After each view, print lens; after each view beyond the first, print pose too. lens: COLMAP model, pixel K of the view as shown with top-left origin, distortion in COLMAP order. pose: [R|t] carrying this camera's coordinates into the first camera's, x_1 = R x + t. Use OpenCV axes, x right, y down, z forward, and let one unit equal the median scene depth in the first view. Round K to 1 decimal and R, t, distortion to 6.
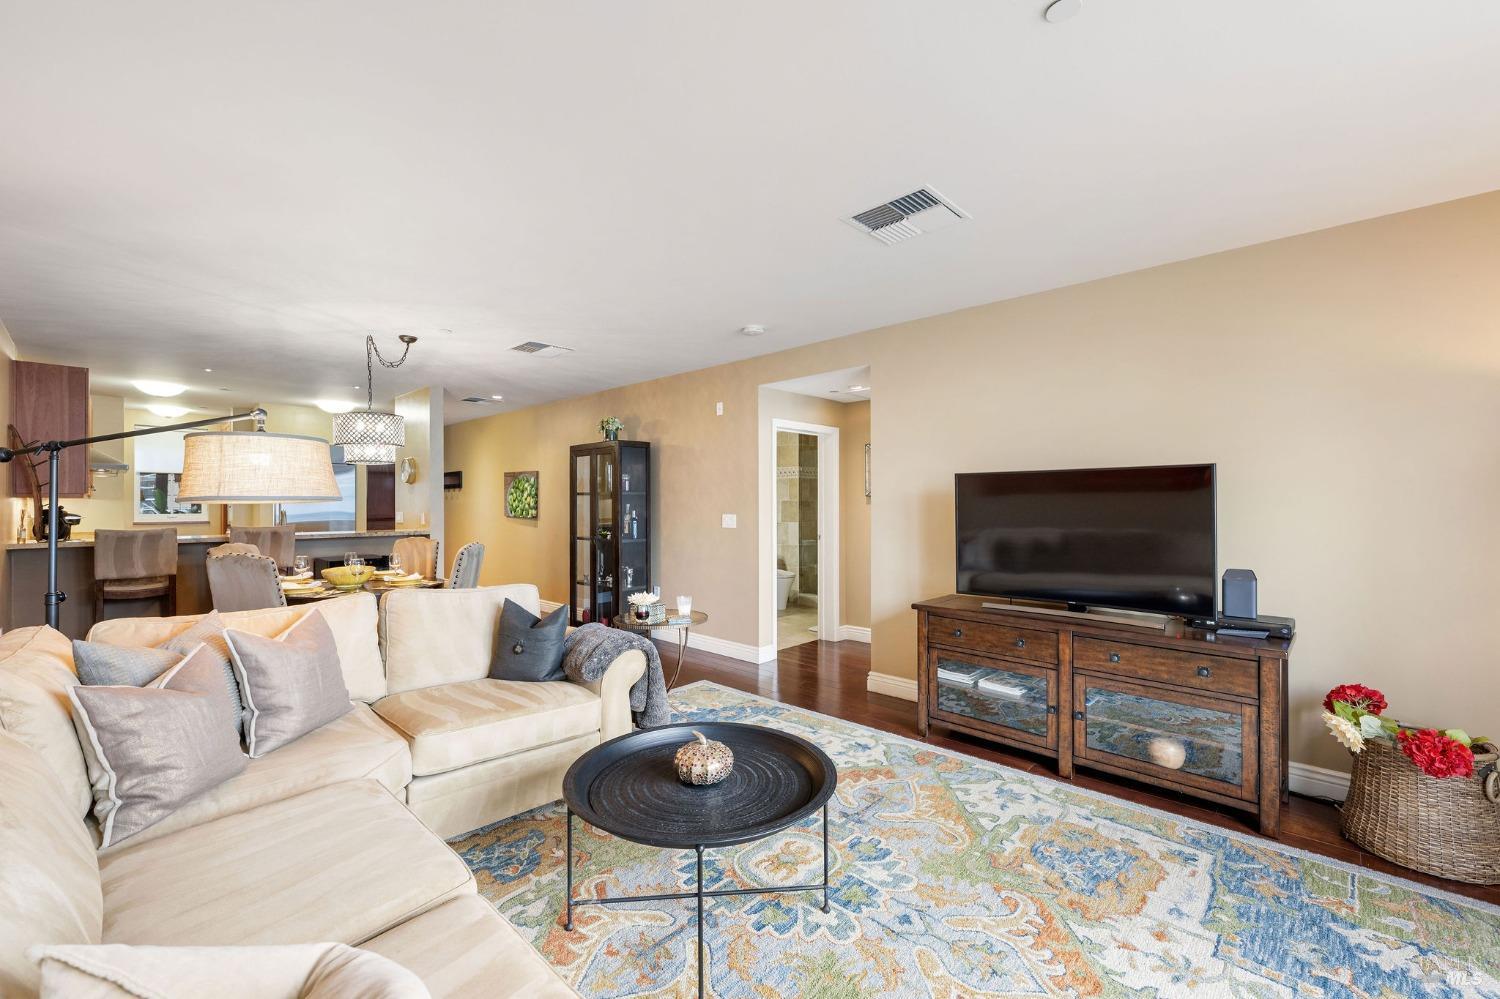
lens RADIAL K [[613.0, 0, 748.3], [0, 613.0, 501.8], [0, 0, 1]] dist [-0.001848, -0.000450]
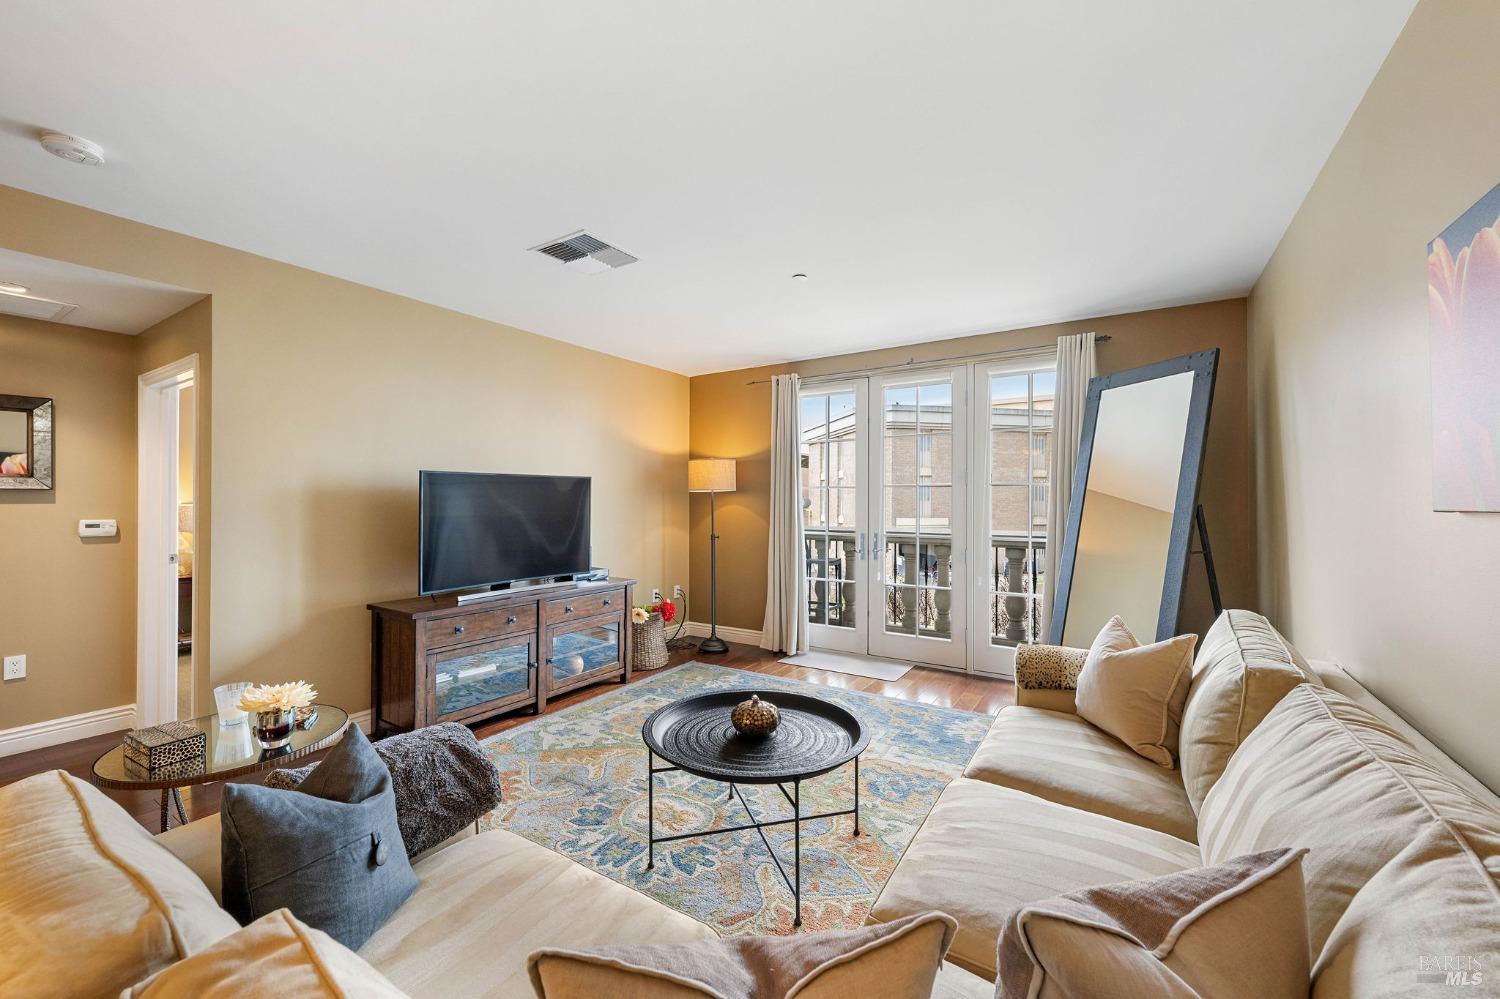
lens RADIAL K [[594.4, 0, 745.1], [0, 594.4, 496.9], [0, 0, 1]] dist [-0.001518, -0.000231]
pose [[-0.183680, 0.004876, 0.982974, -0.886524], [-0.004134, 0.999975, -0.005733, -0.001107], [-0.982977, -0.005117, -0.183655, 0.899872]]
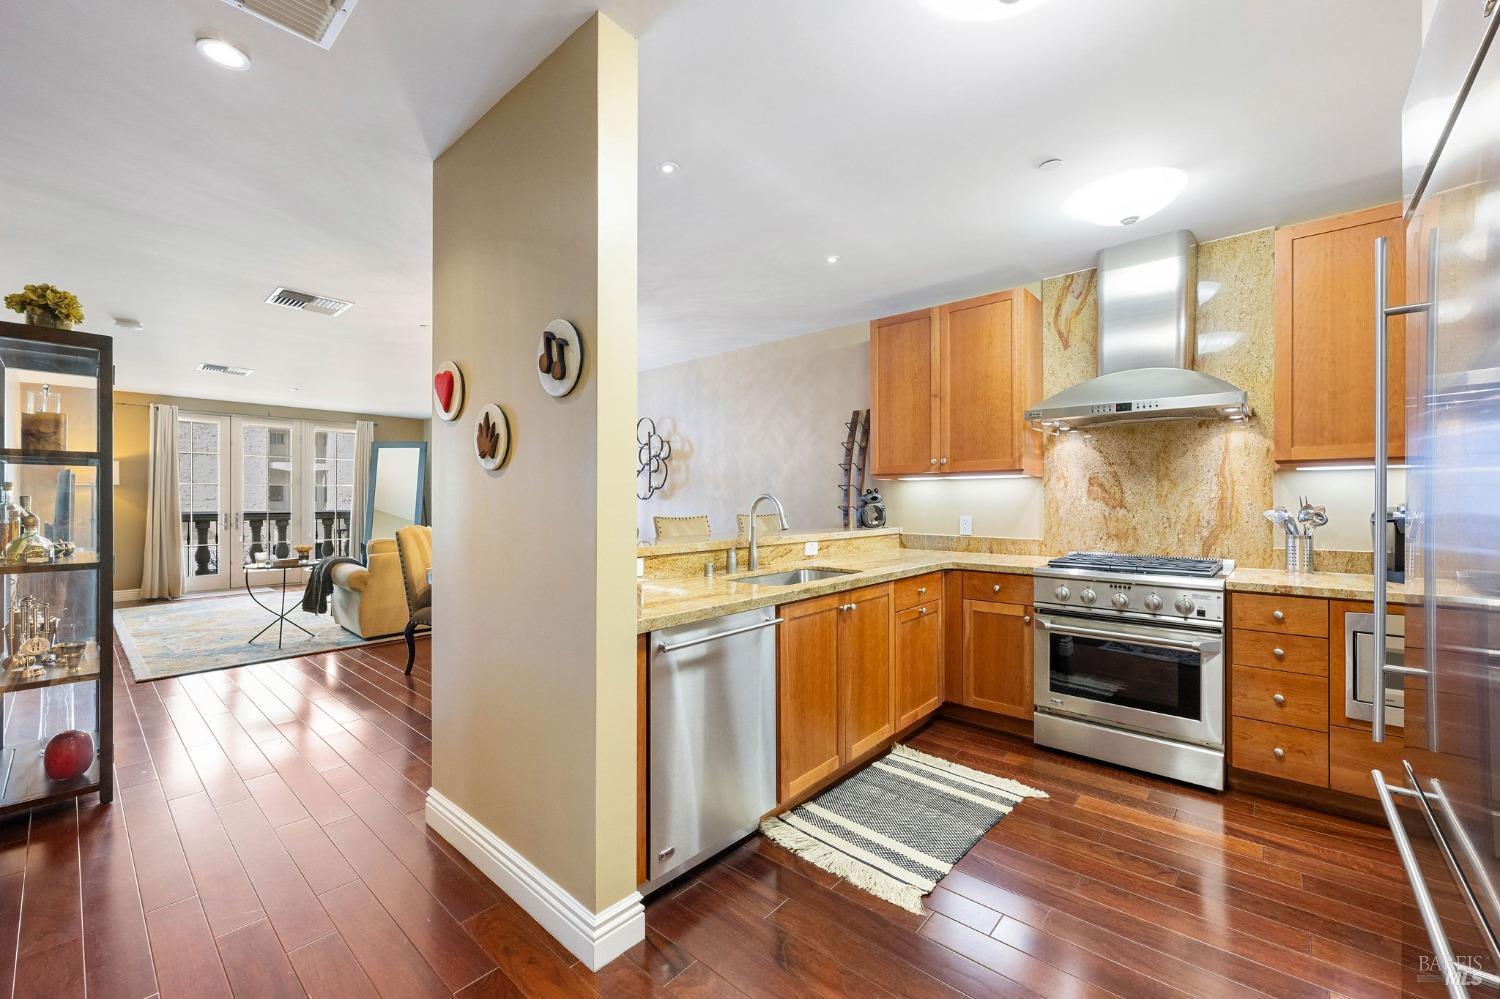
lens RADIAL K [[601.8, 0, 750.0], [0, 601.8, 499.5], [0, 0, 1]] dist [0.001340, 0.000063]
pose [[-0.998679, 0.000067, -0.051382, -1.566811], [0.000150, 0.999999, -0.001603, 0.036903], [0.051382, -0.001608, -0.998678, 3.240897]]
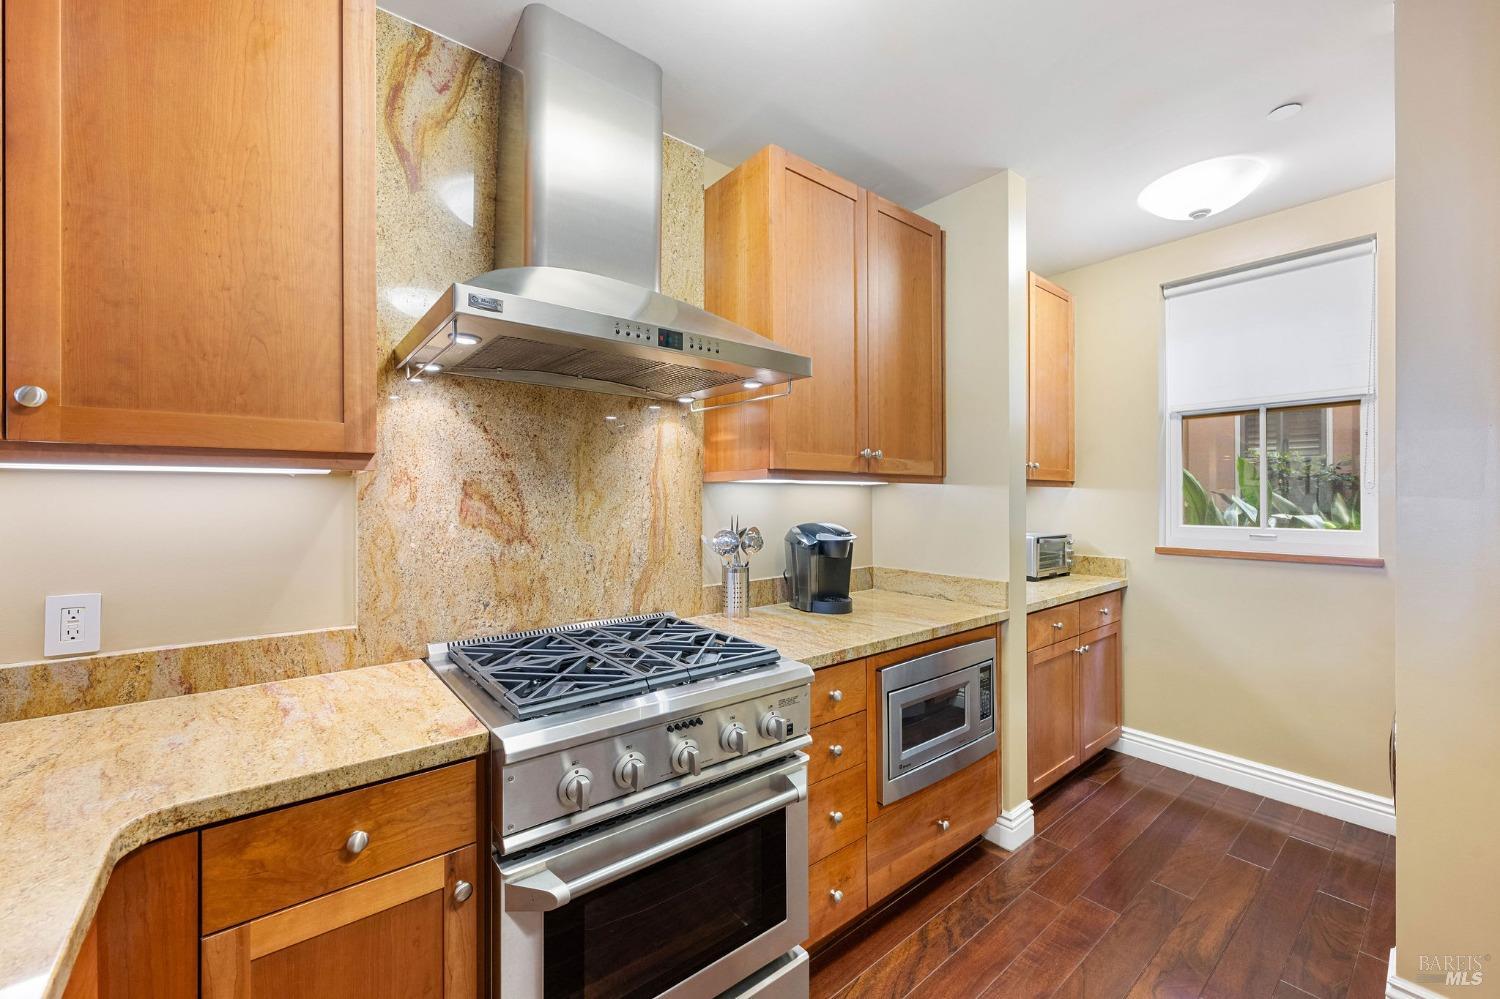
lens RADIAL K [[594.4, 0, 745.1], [0, 594.4, 496.9], [0, 0, 1]] dist [-0.001518, -0.000231]
pose [[-0.122179, -0.001845, -0.992506, -1.781698], [0.003053, 0.999993, -0.002235, 0.007246], [0.992503, -0.003303, -0.122172, 2.386132]]
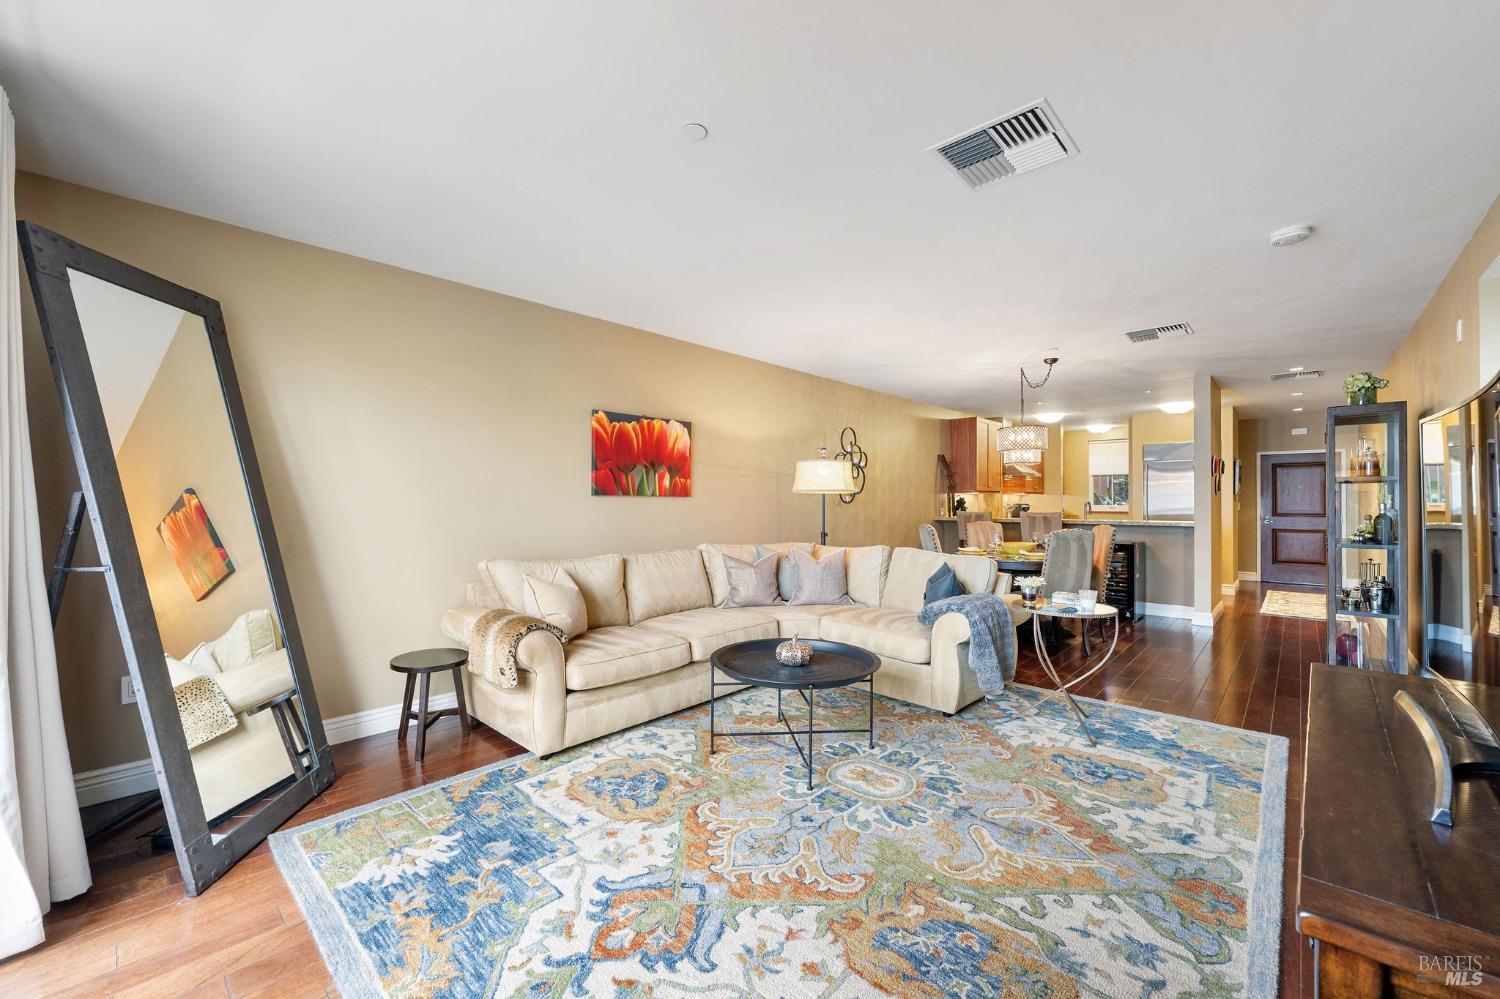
lens RADIAL K [[601.8, 0, 750.0], [0, 601.8, 499.5], [0, 0, 1]] dist [0.001340, 0.000063]
pose [[0.019124, 0.000873, -0.999817, 1.073036], [0.000445, 1.000000, 0.000882, 0.019452], [0.999817, -0.000462, 0.019124, 0.621393]]
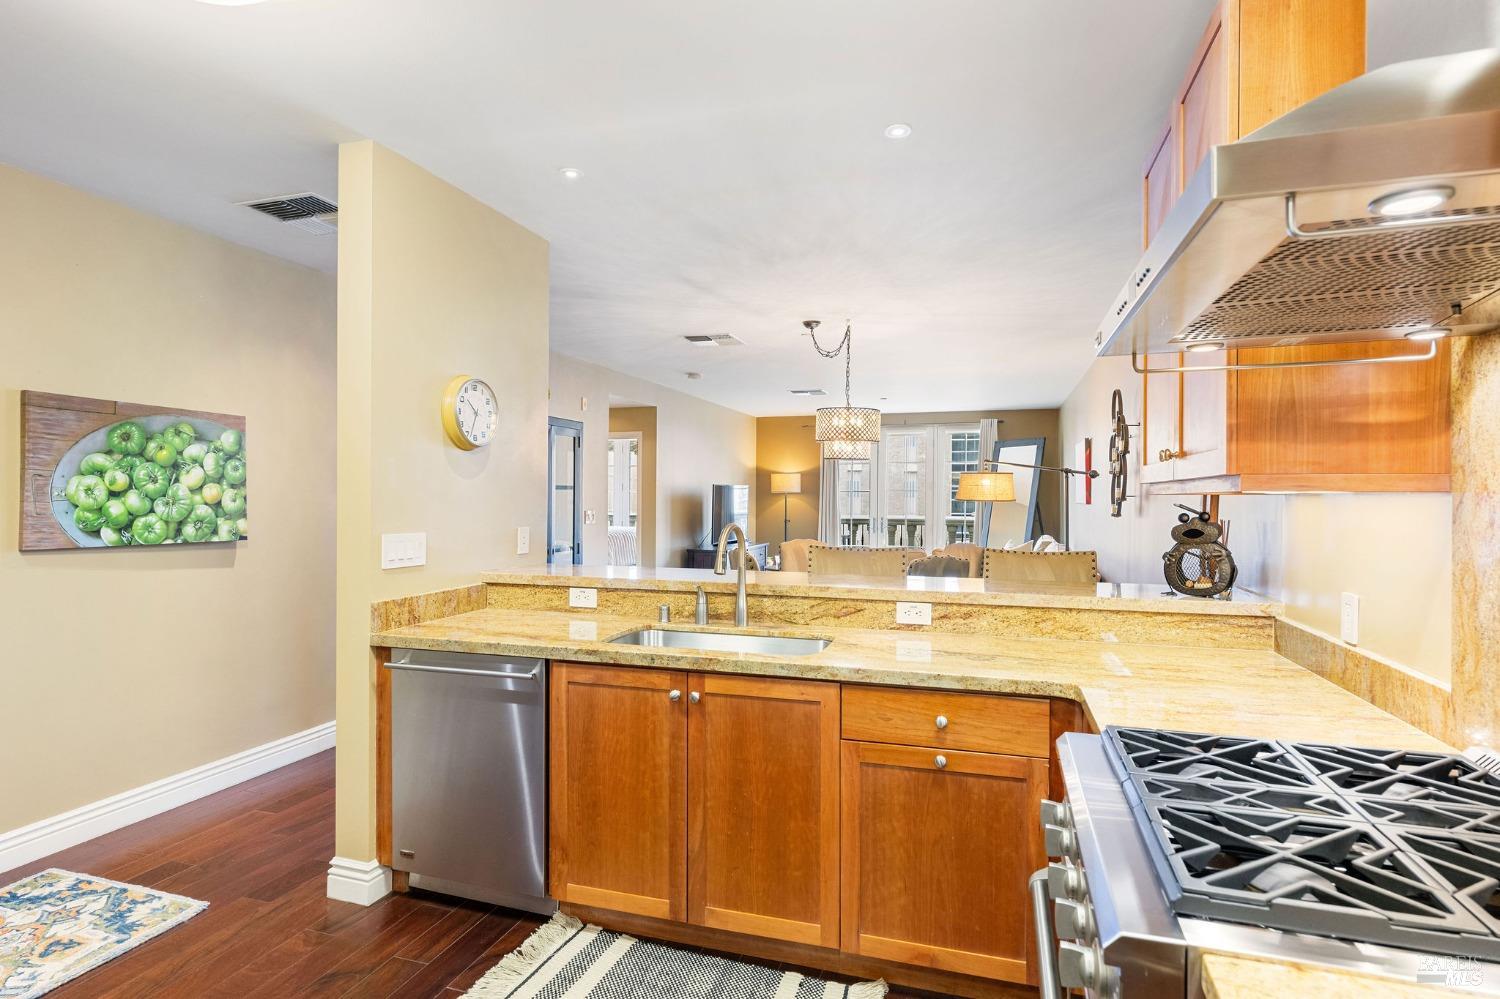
lens RADIAL K [[792.1, 0, 750.0], [0, 792.1, 499.5], [0, 0, 1]] dist [-0.001424, -0.000147]
pose [[-0.459402, -0.007388, 0.888198, -2.525476], [-0.008451, 0.999957, 0.003947, -0.008064], [-0.888188, -0.005693, -0.459445, 2.655728]]
